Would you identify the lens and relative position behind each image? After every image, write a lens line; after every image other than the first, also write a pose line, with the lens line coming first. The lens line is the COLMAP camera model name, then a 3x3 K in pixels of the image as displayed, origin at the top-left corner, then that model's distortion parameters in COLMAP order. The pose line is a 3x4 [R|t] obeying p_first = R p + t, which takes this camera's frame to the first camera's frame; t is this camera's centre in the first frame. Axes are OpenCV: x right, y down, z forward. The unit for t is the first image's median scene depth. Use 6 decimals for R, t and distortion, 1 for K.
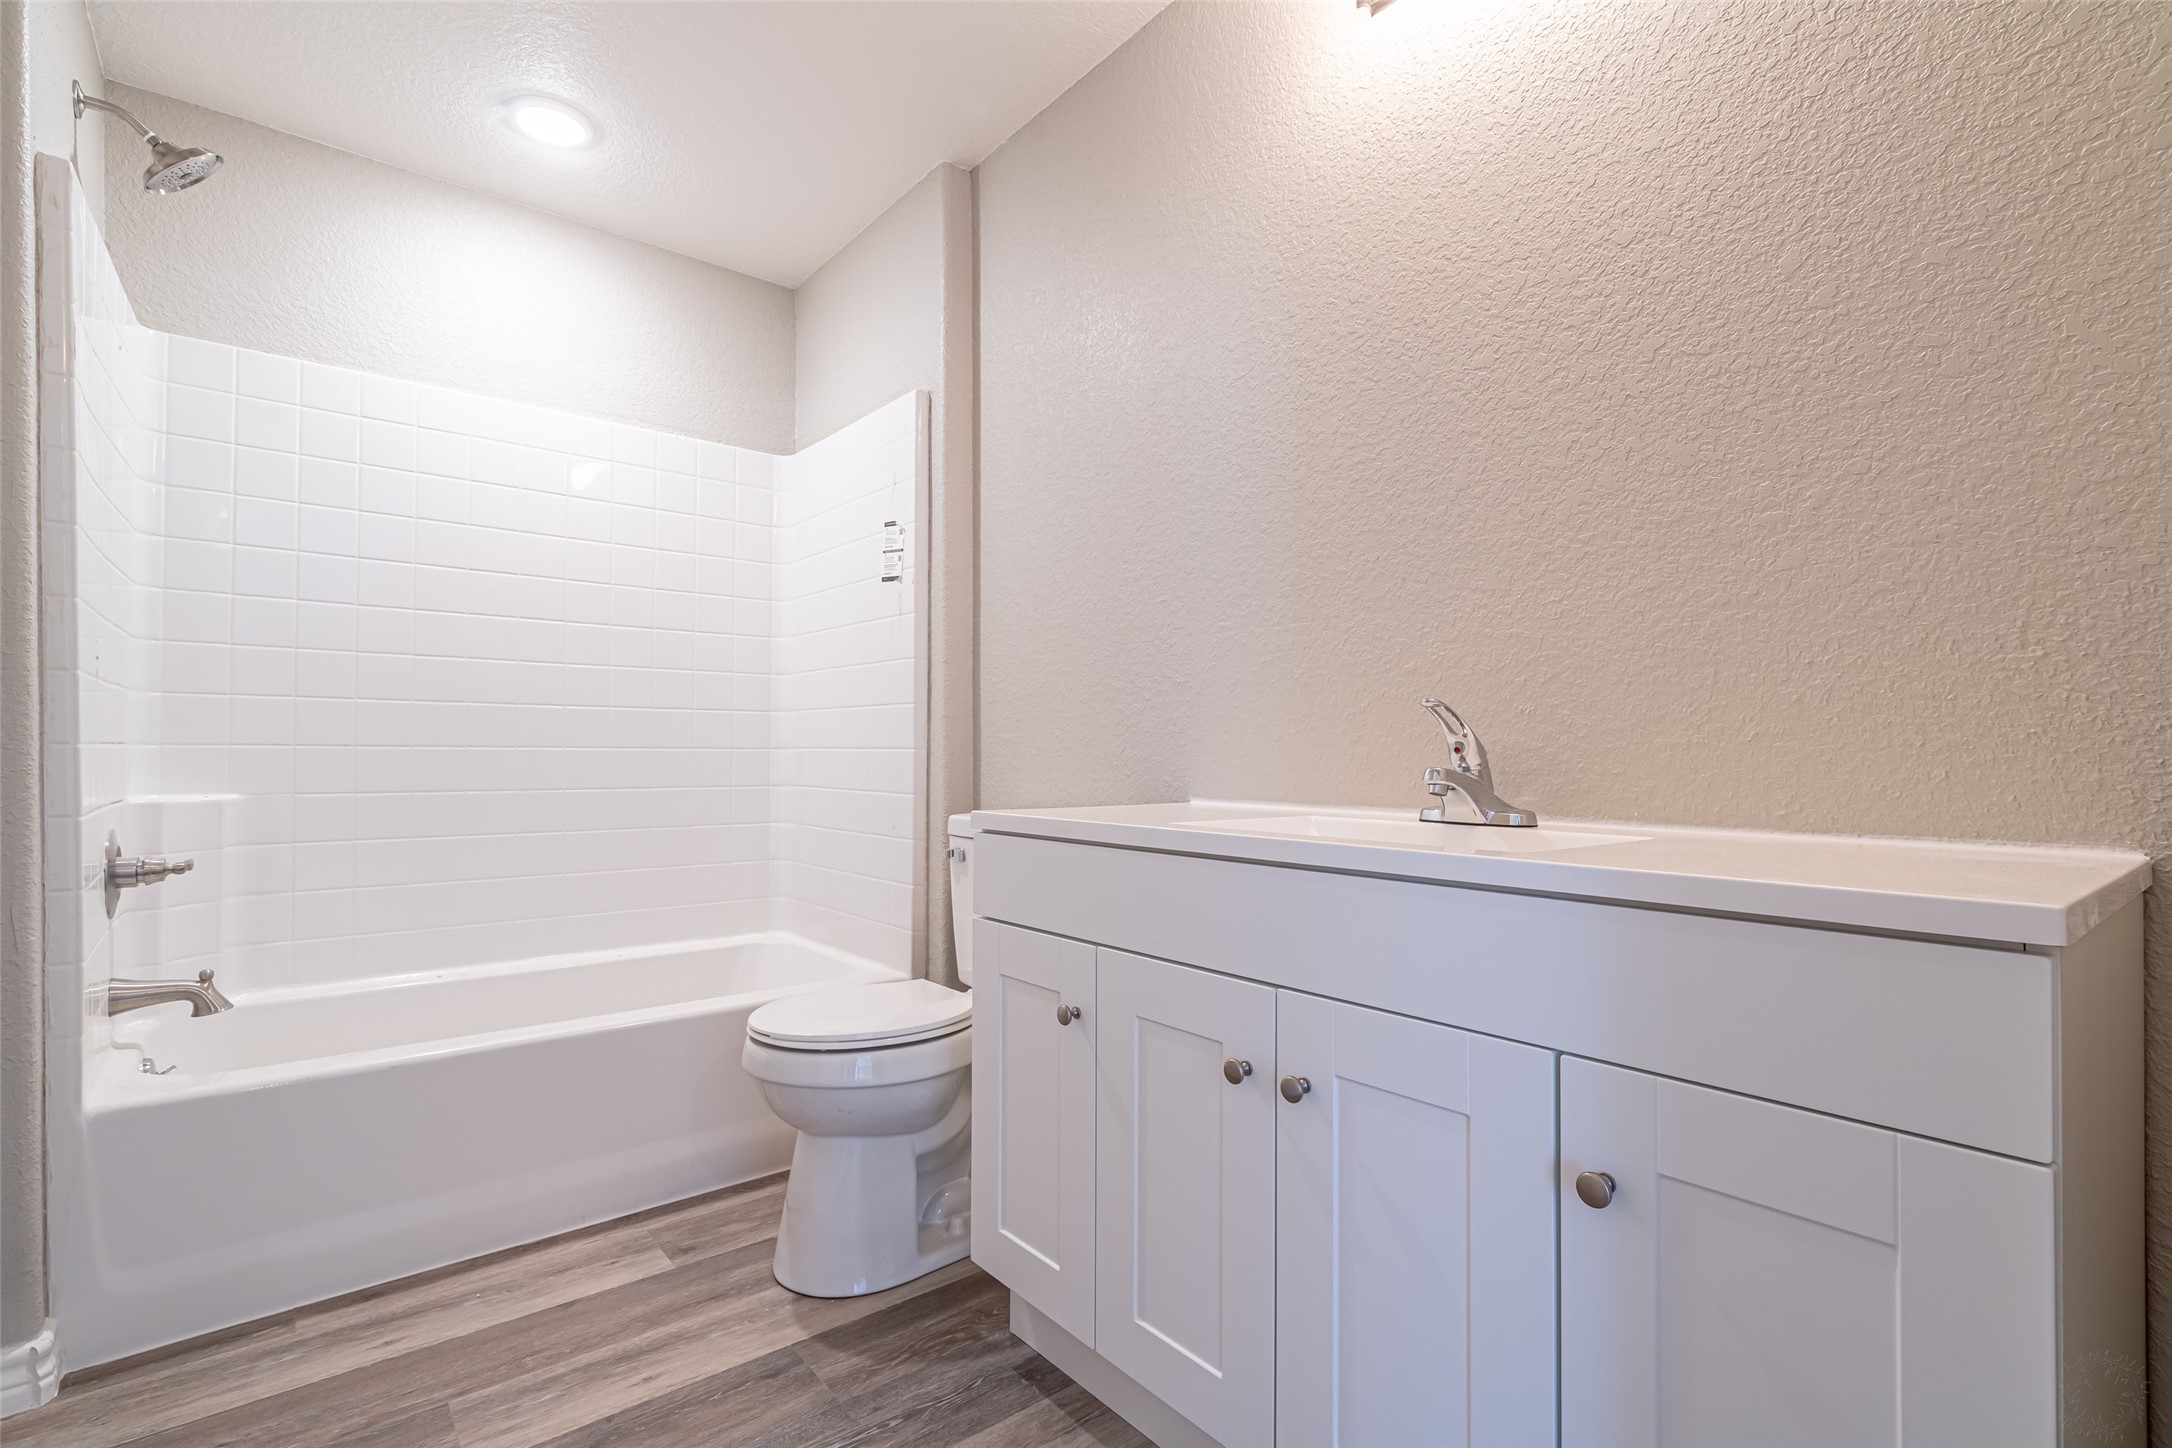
lens RADIAL K [[991.7, 0, 1080.8], [0, 991.7, 769.5], [0, 0, 1]] dist [-0.003495, 0.001574]
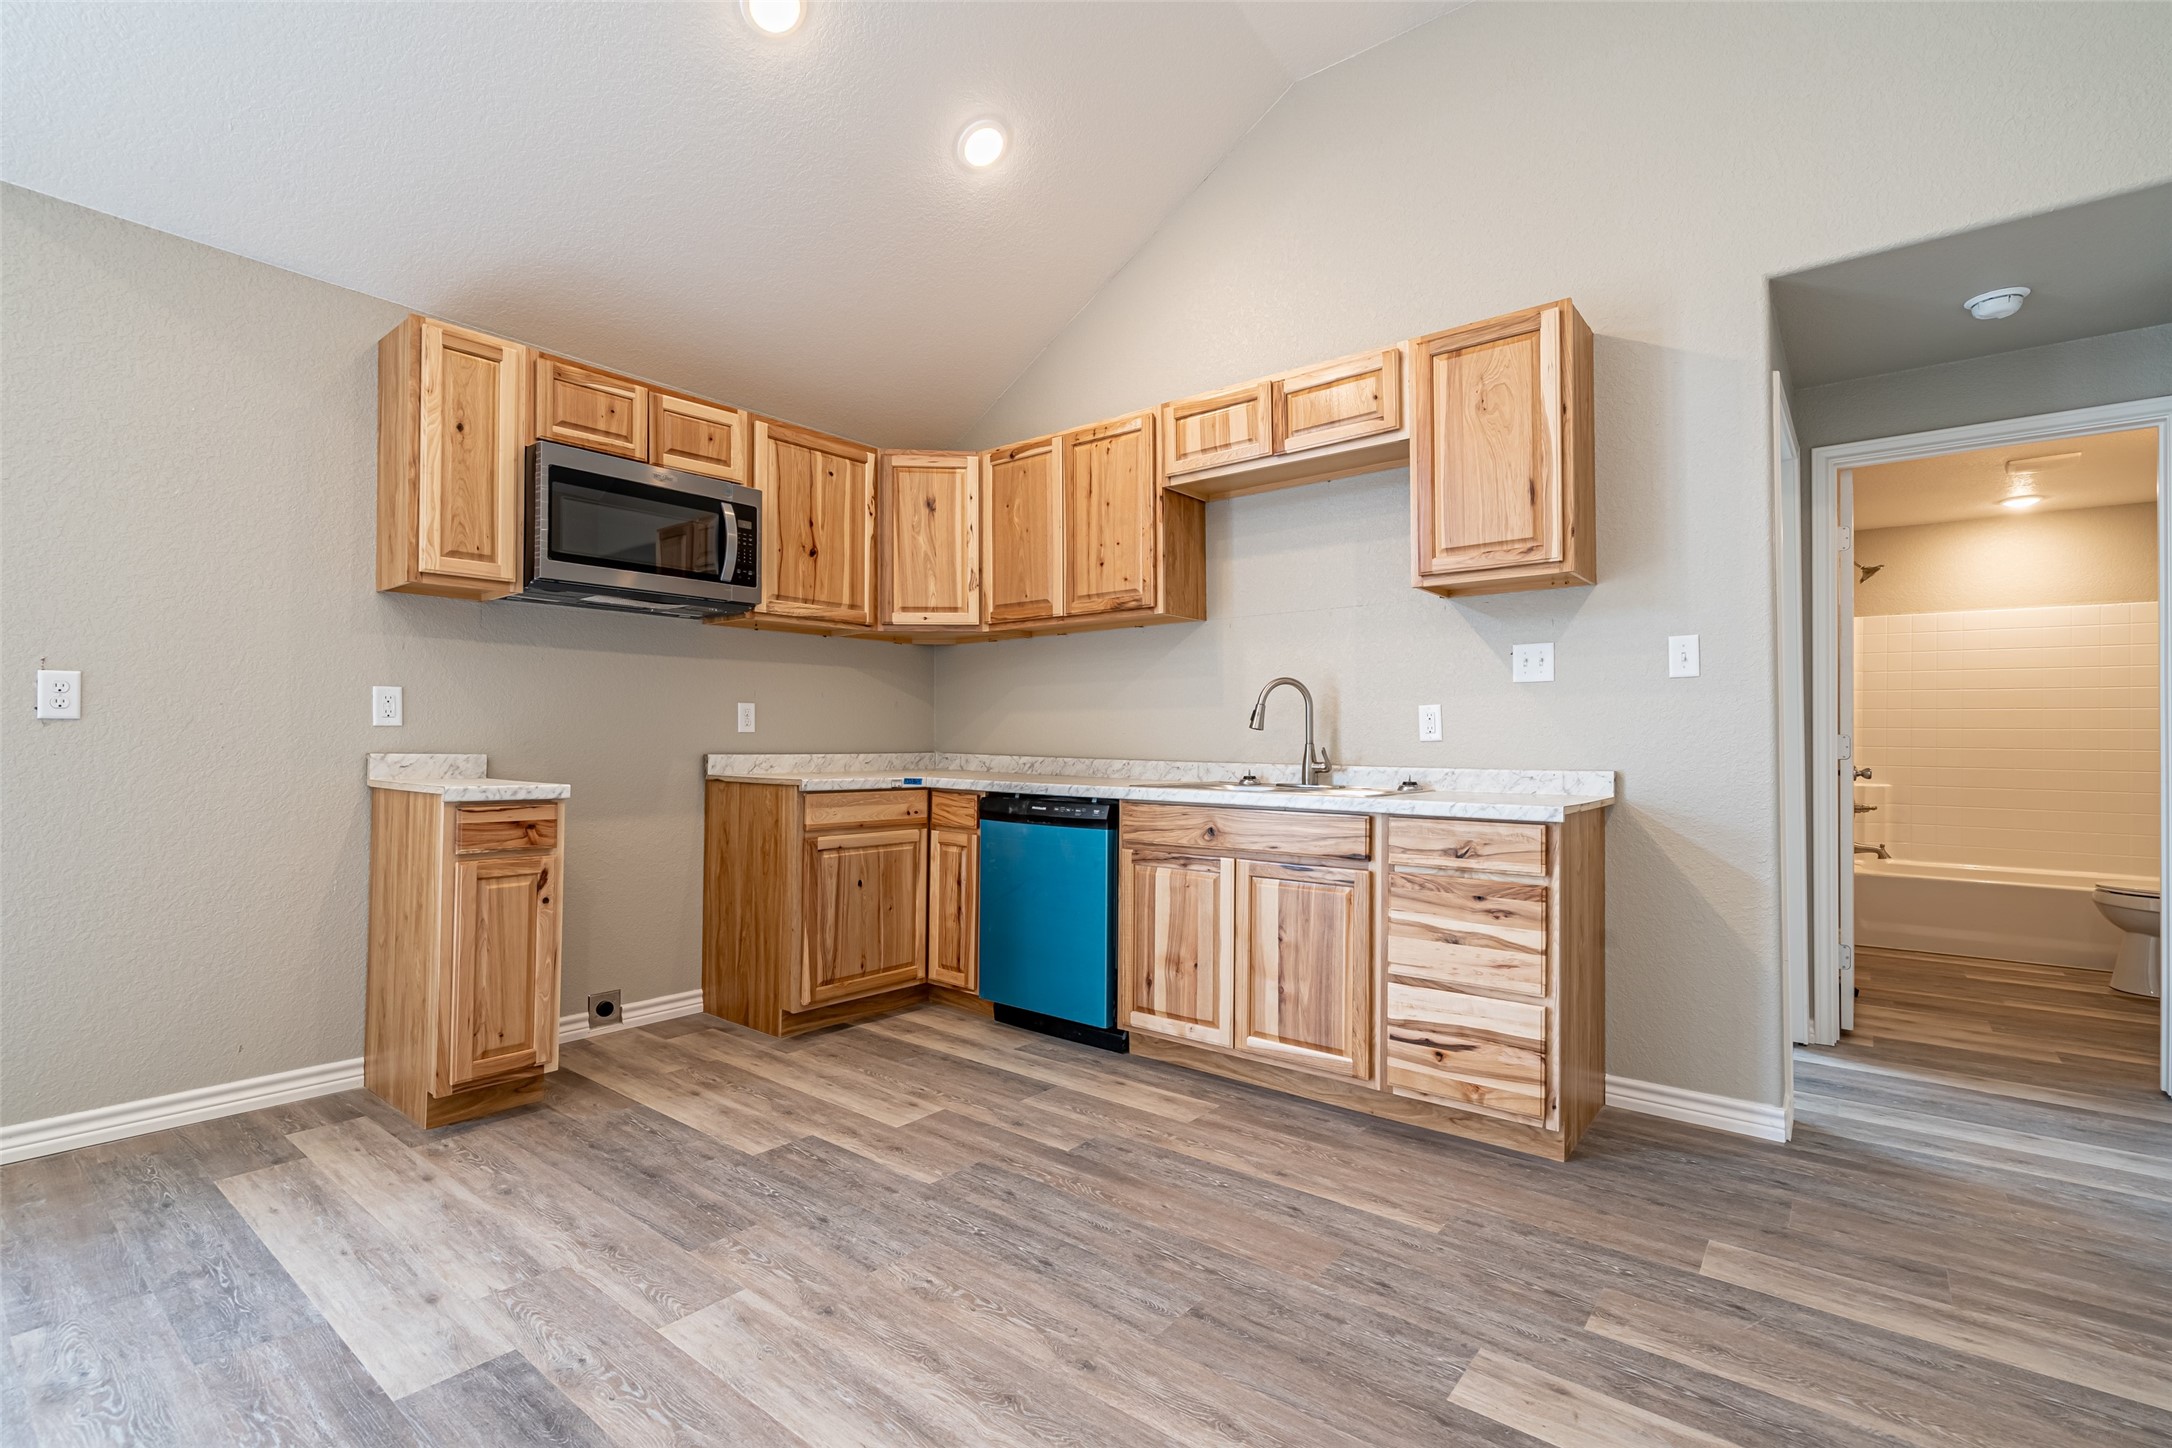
lens RADIAL K [[991.7, 0, 1080.6], [0, 991.7, 722.9], [0, 0, 1]] dist [-0.003495, 0.001574]
pose [[0.209498, -0.025090, -0.977487, 1.784094], [-0.018047, 0.999401, -0.029521, -0.045861], [0.977642, 0.023825, 0.208920, -2.328251]]
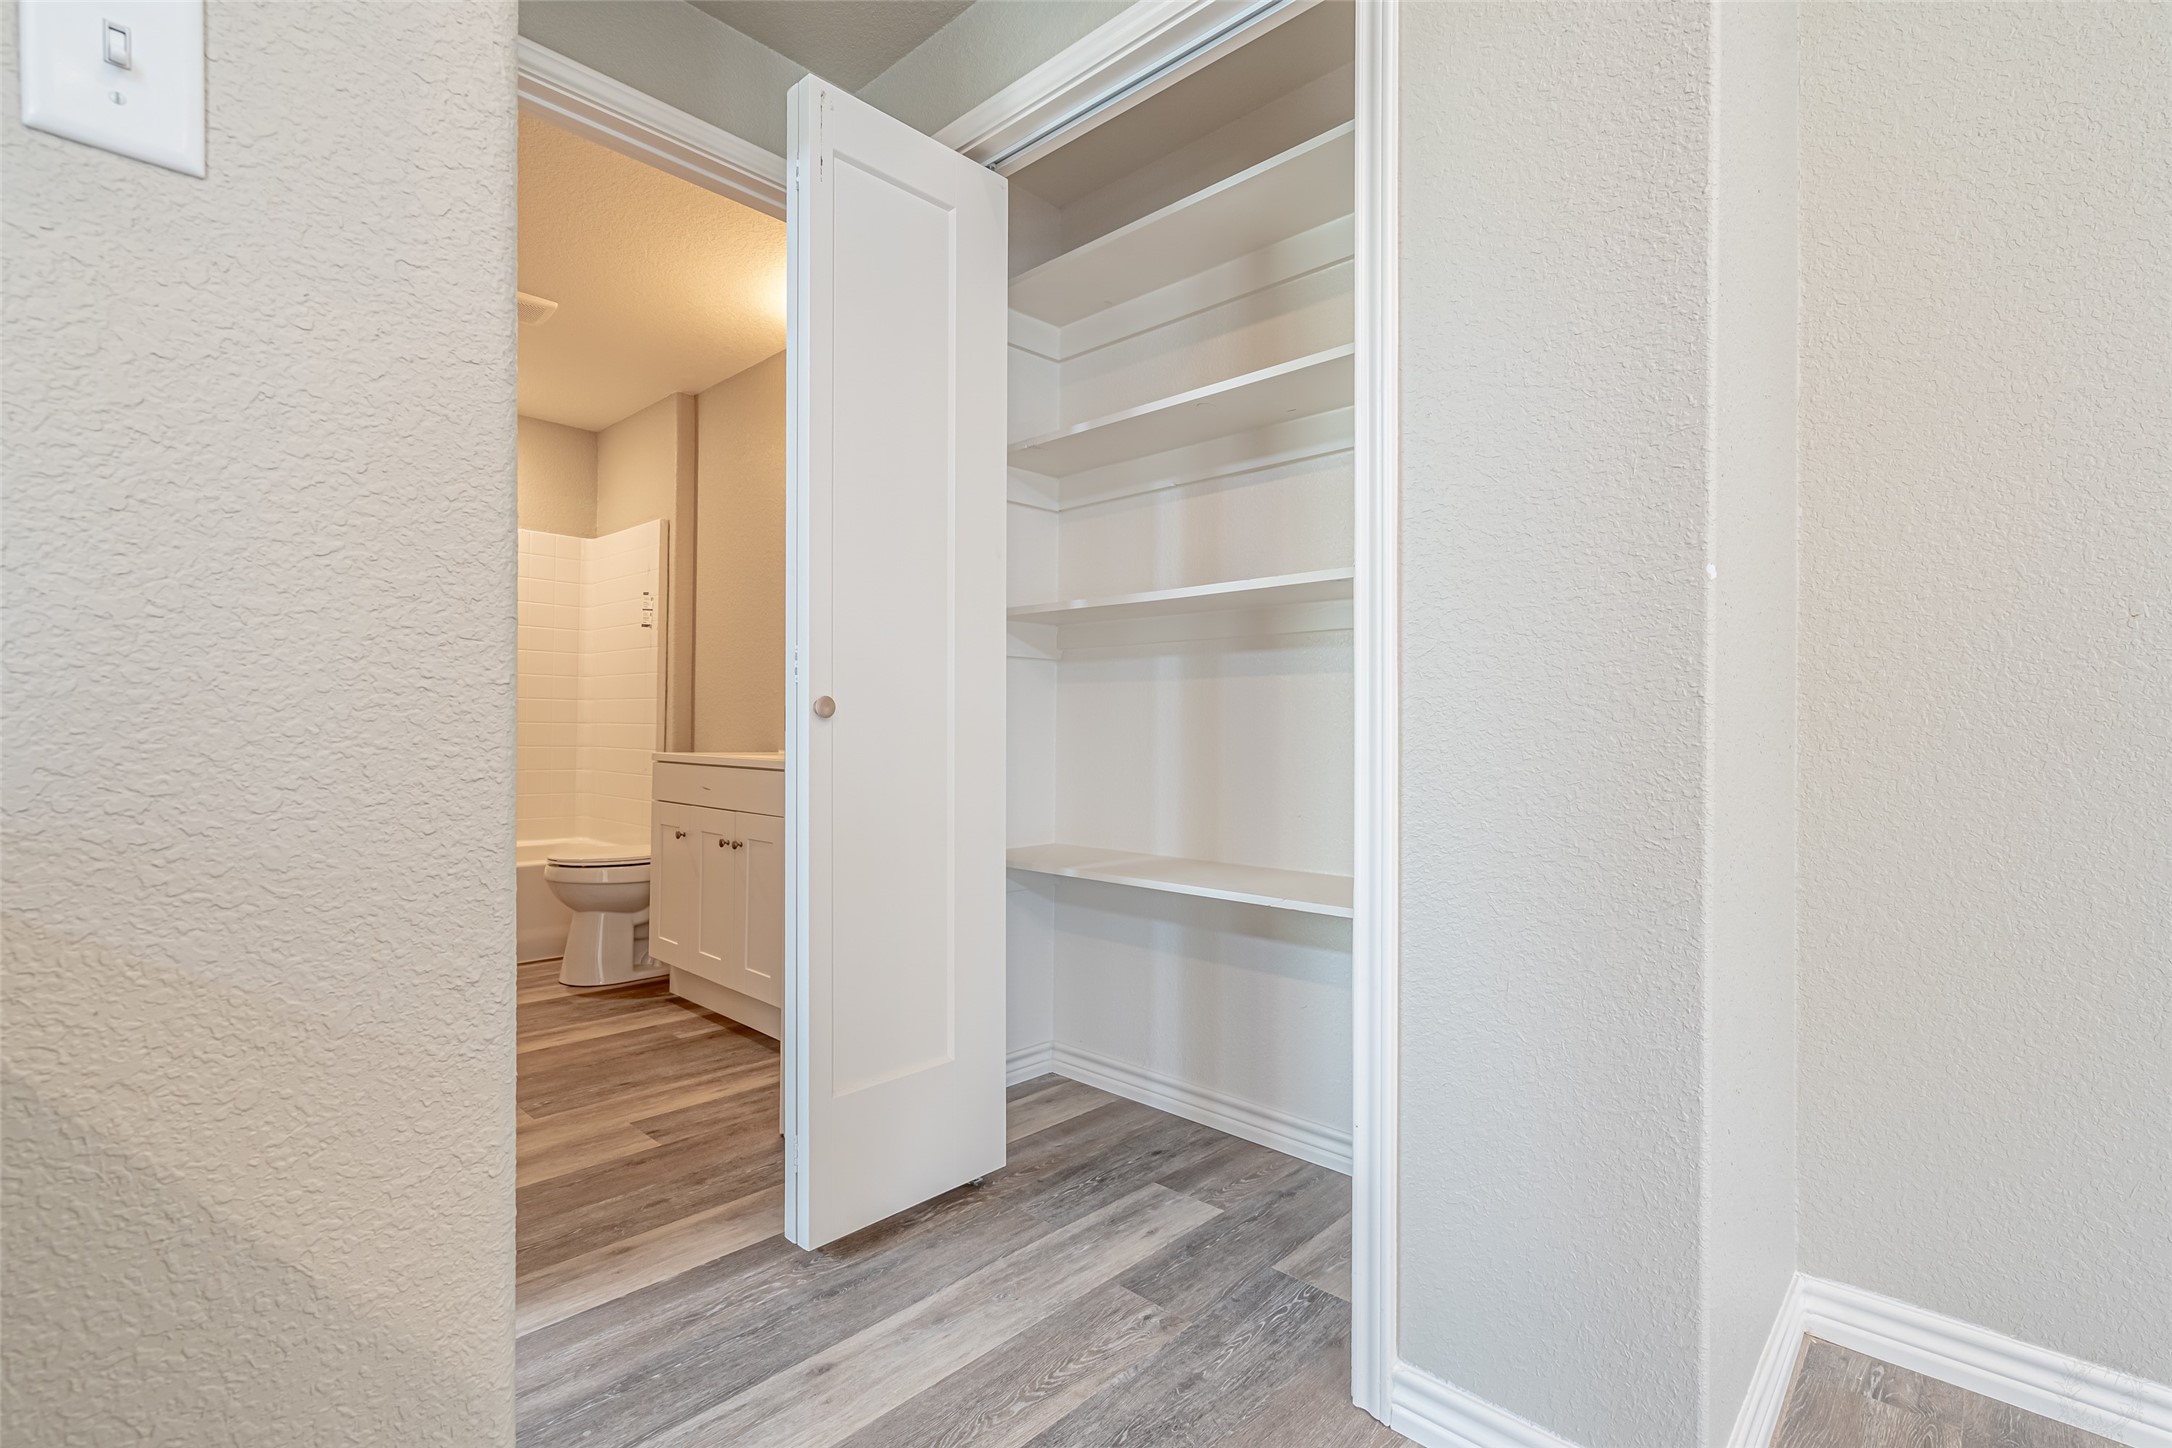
lens RADIAL K [[991.7, 0, 1094.4], [0, 991.7, 722.4], [0, 0, 1]] dist [-0.003495, 0.001574]
pose [[0.991256, 0.001632, 0.131945, 0.560540], [0.000611, 0.999856, -0.016958, 0.012259], [-0.131953, 0.016890, 0.991112, -1.284366]]
